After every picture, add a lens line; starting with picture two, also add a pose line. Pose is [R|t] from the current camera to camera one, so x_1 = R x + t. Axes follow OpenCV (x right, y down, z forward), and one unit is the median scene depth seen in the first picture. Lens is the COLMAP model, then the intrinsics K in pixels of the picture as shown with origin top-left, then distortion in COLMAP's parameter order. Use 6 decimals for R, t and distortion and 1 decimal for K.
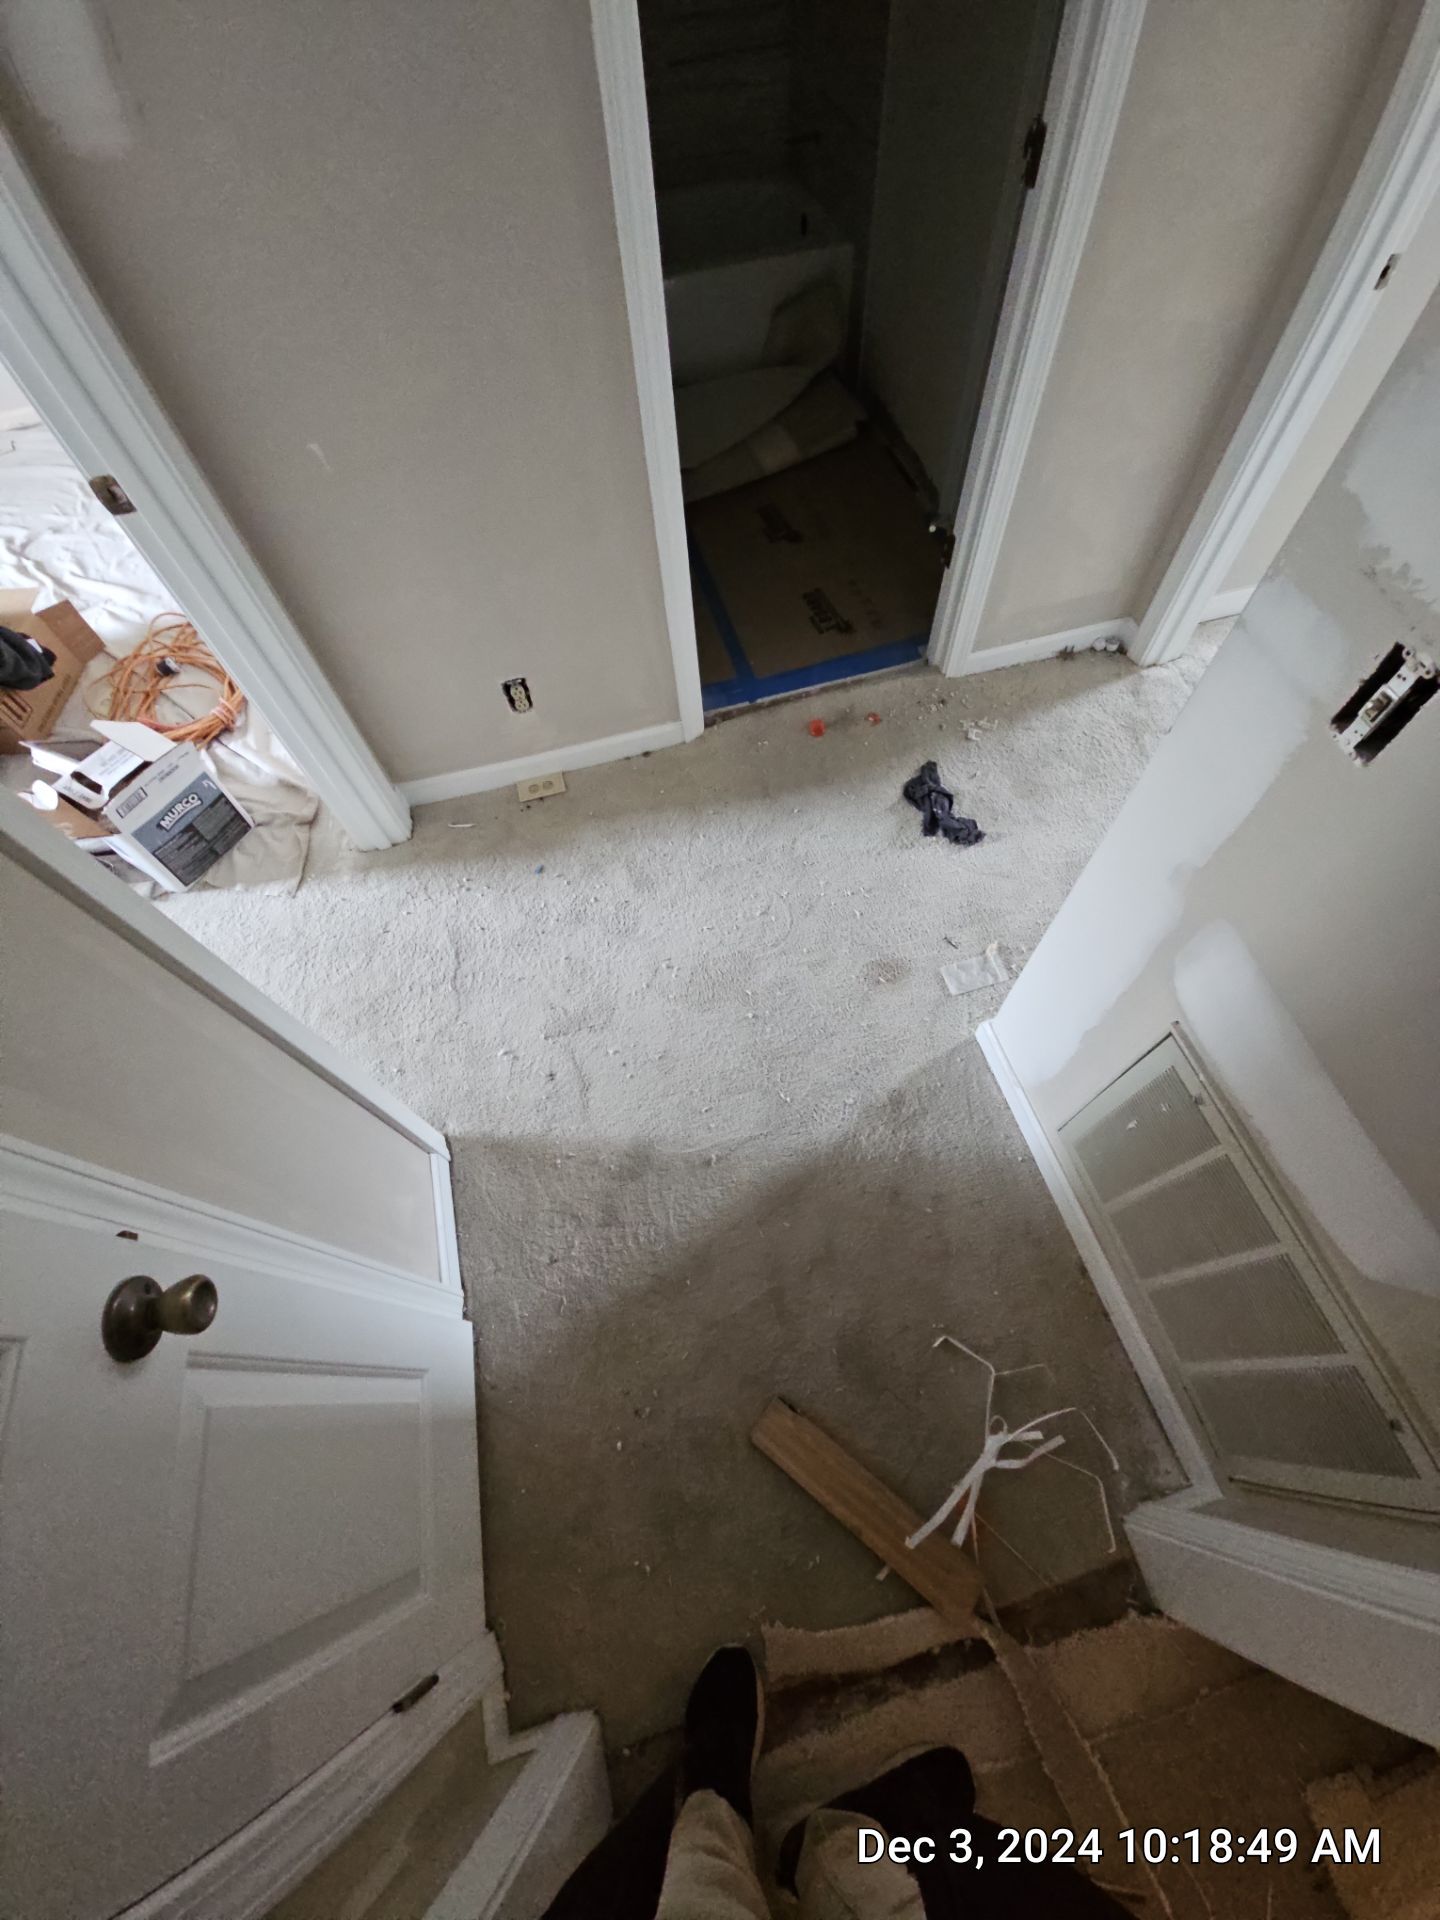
lens RADIAL K [[781.4, 0, 730.7], [0, 781.4, 960.3], [0, 0, 1]] dist [0.006194, -0.005899]
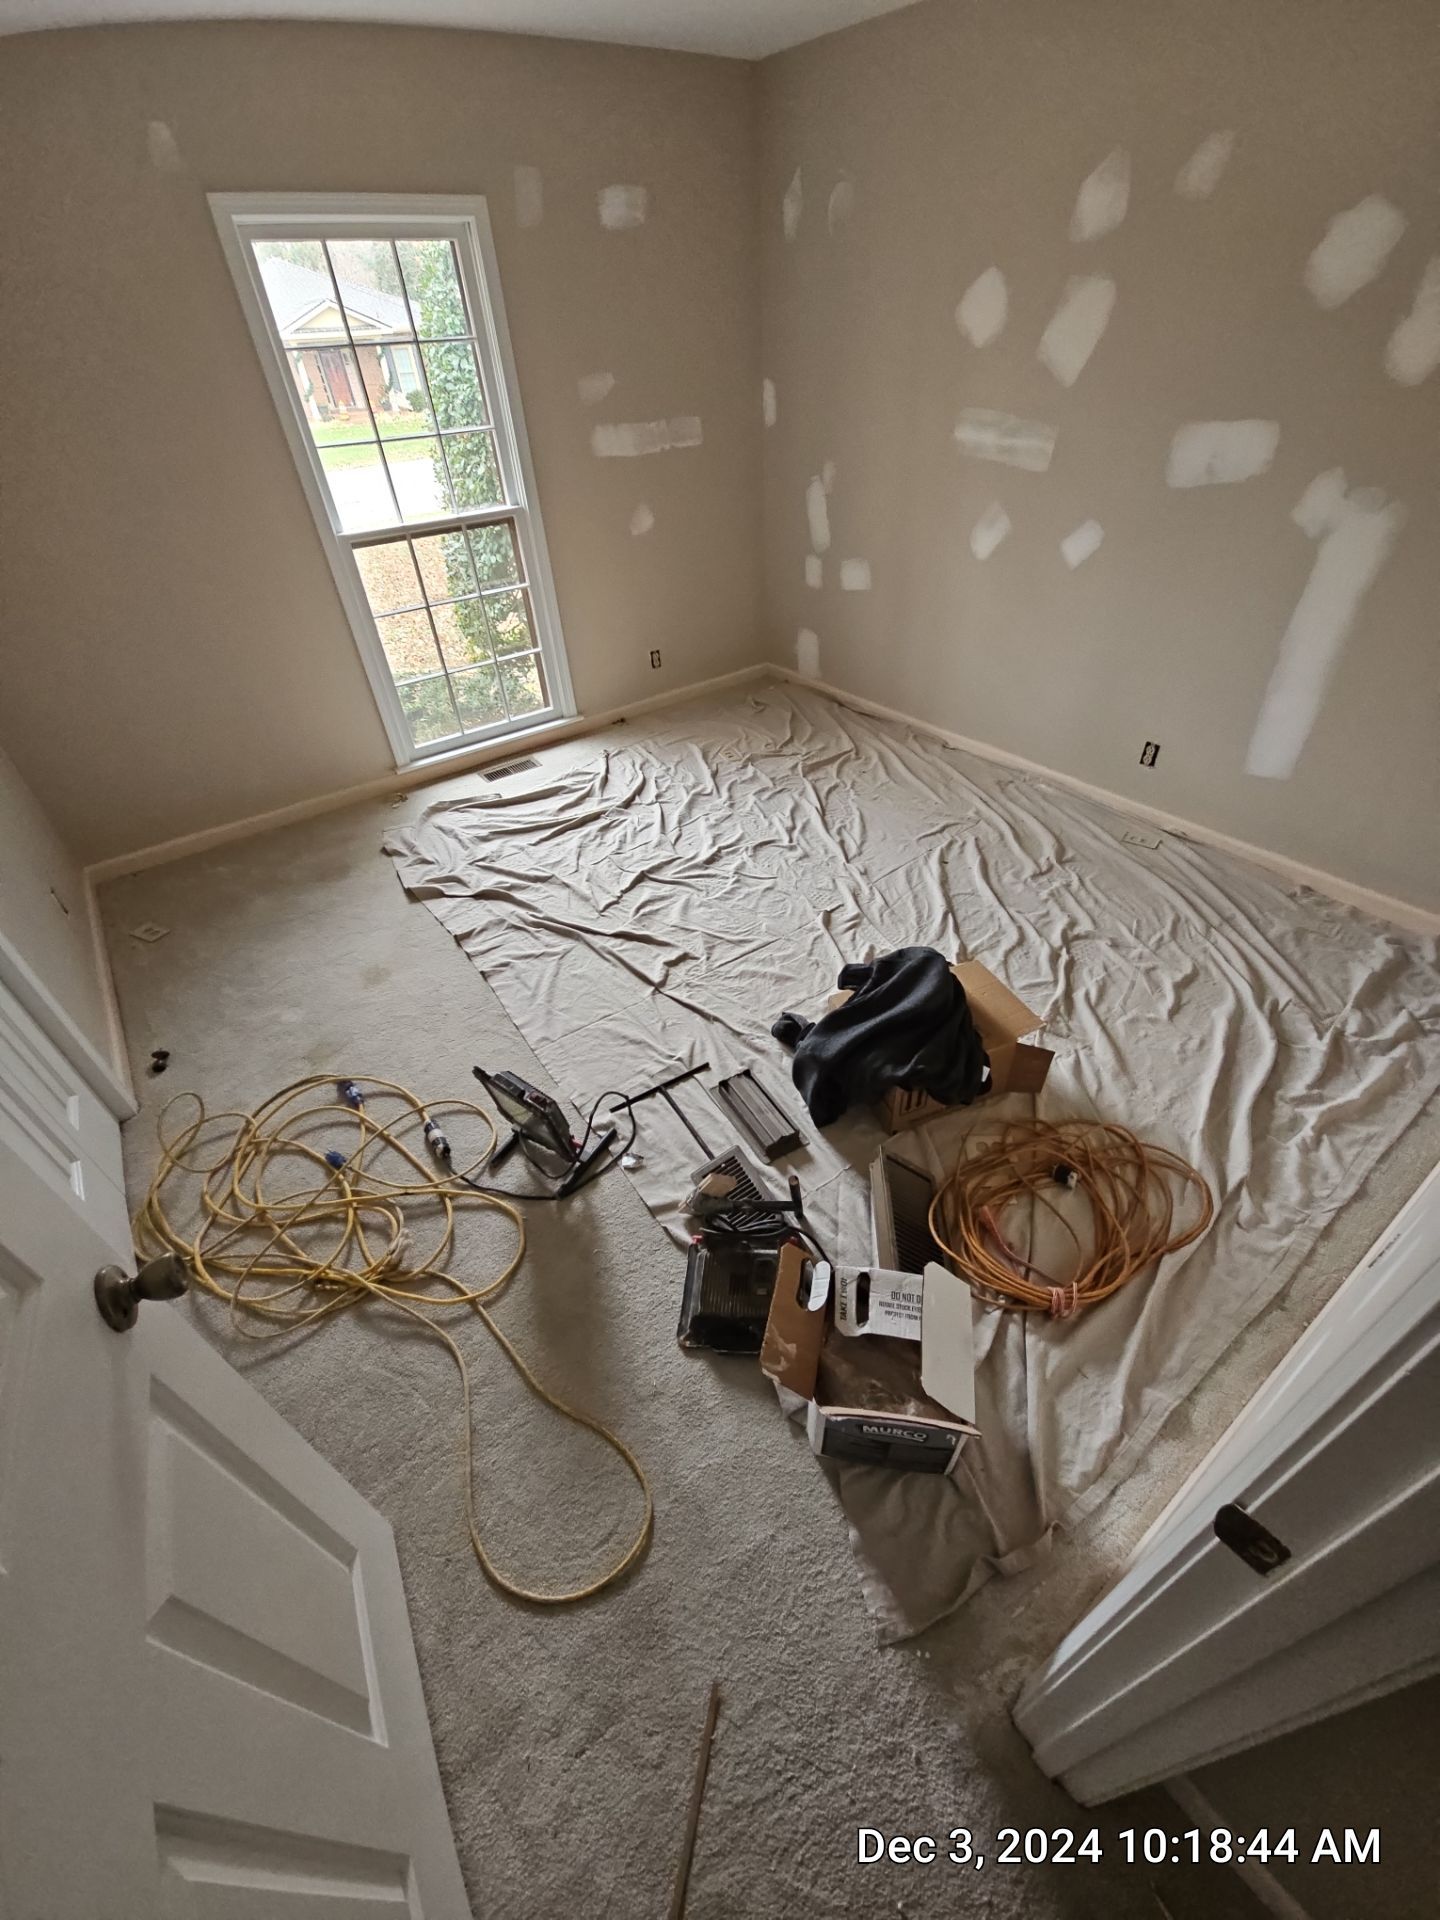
lens RADIAL K [[781.4, 0, 726.0], [0, 781.4, 965.5], [0, 0, 1]] dist [0.006194, -0.005899]
pose [[0.347049, 0.604390, -0.717126, -0.374638], [-0.804335, 0.585037, 0.103813, -0.284676], [0.482288, 0.540781, 0.689169, 0.165018]]
